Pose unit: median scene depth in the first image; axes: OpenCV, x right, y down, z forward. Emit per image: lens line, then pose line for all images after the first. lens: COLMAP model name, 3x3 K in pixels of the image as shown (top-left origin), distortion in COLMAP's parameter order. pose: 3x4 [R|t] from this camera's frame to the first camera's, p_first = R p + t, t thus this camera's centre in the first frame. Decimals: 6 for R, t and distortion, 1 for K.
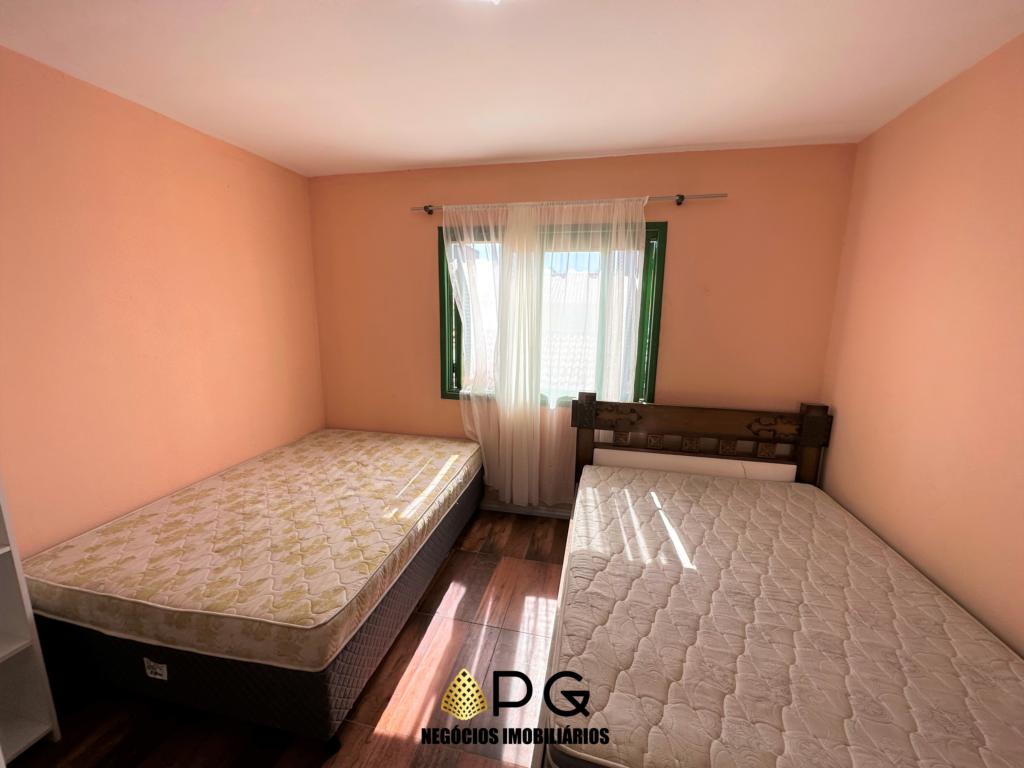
lens RADIAL K [[406.8, 0, 509.9], [0, 406.8, 383.5], [0, 0, 1]] dist [-0.003088, 0.000155]
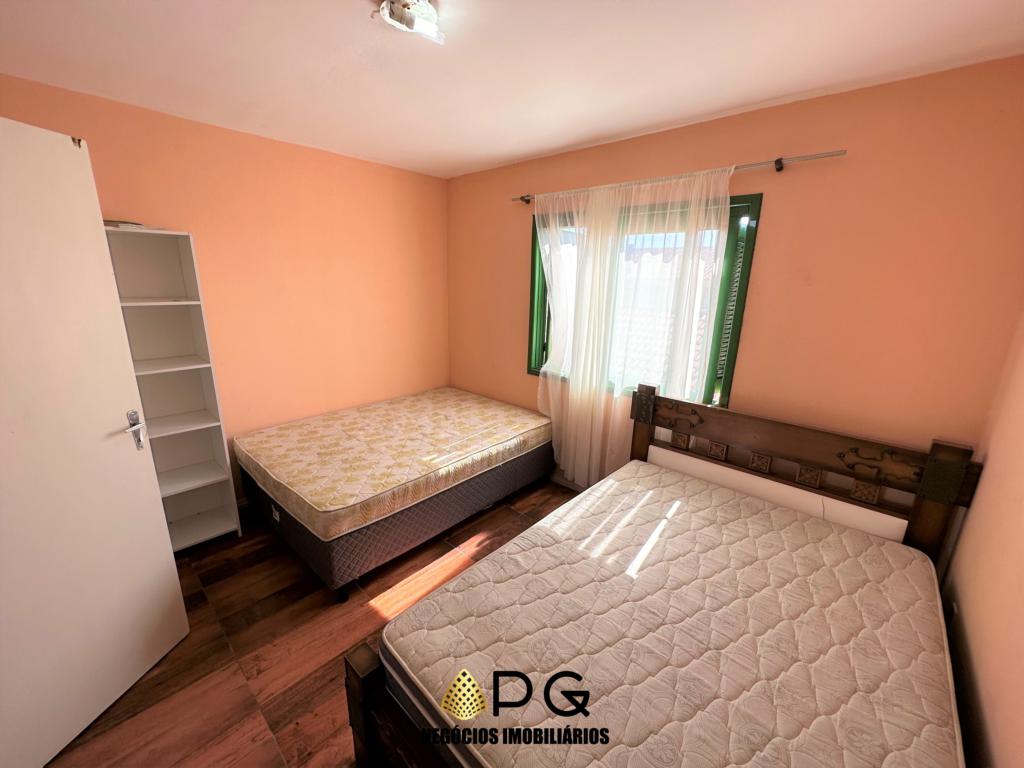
lens RADIAL K [[406.8, 0, 507.8], [0, 406.8, 381.8], [0, 0, 1]] dist [-0.003088, 0.000155]
pose [[0.868299, 0.130004, -0.478702, 0.391605], [-0.102187, 0.991226, 0.083842, -0.034714], [0.485402, -0.023883, 0.873965, 0.017309]]
